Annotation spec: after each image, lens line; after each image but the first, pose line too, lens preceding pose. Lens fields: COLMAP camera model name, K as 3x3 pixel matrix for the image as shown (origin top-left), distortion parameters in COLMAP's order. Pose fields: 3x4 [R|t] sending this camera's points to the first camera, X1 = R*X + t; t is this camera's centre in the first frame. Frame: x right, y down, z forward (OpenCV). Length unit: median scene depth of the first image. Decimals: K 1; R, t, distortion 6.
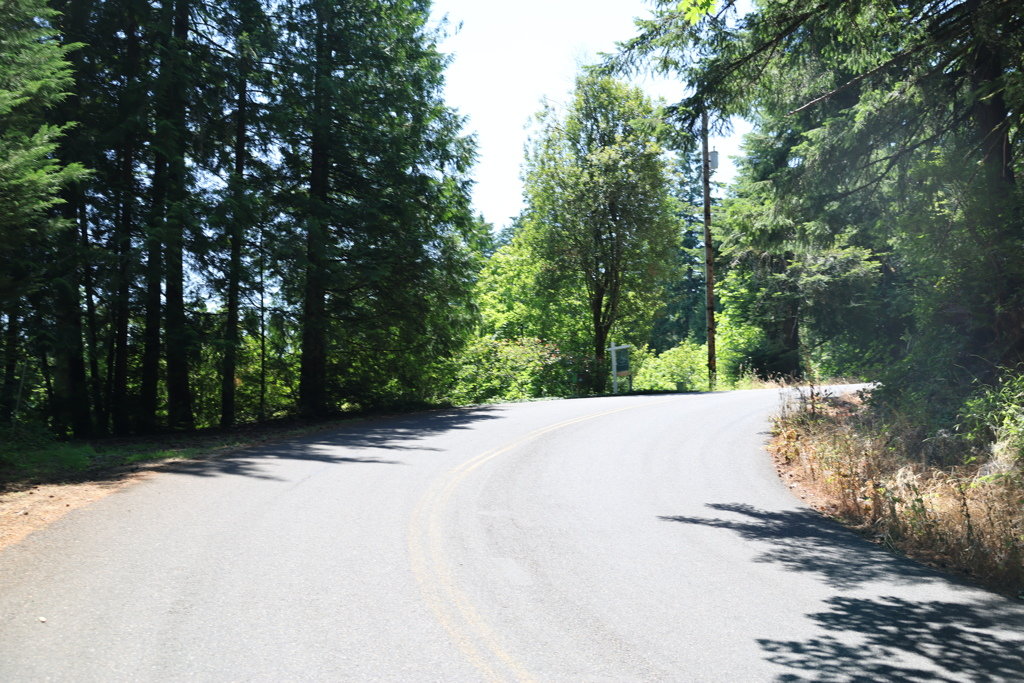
lens RADIAL K [[1049.3, 0, 510.4], [0, 1049.3, 341.1], [0, 0, 1]] dist [0.053538, 0.000000]
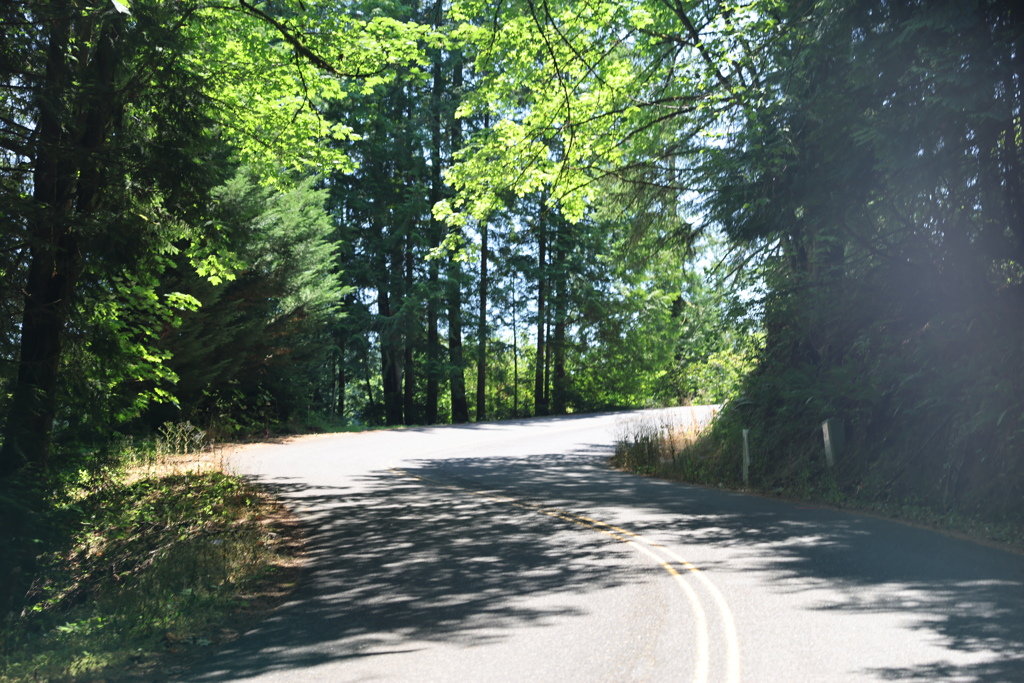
lens RADIAL K [[1740.9, 0, 542.4], [0, 1740.9, 339.5], [0, 0, 1]] dist [0.257267, 0.000000]
pose [[0.925893, -0.038007, -0.375870, 0.702904], [0.036604, 0.999271, -0.010875, -0.005927], [0.376009, -0.003689, 0.926609, -1.162708]]
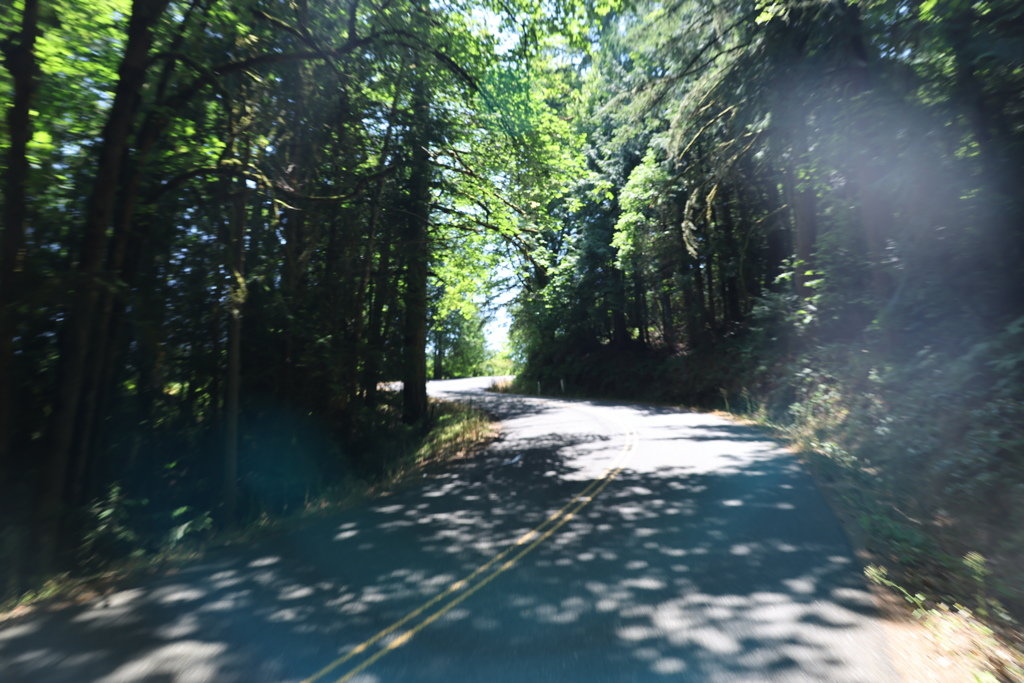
lens RADIAL K [[706.4, 0, 527.8], [0, 706.4, 339.1], [0, 0, 1]] dist [-0.066576, 0.009267]
pose [[0.987720, -0.016573, -0.155354, 0.630350], [0.012791, 0.999598, -0.025307, -0.014536], [0.155711, 0.023009, 0.987535, -1.767877]]
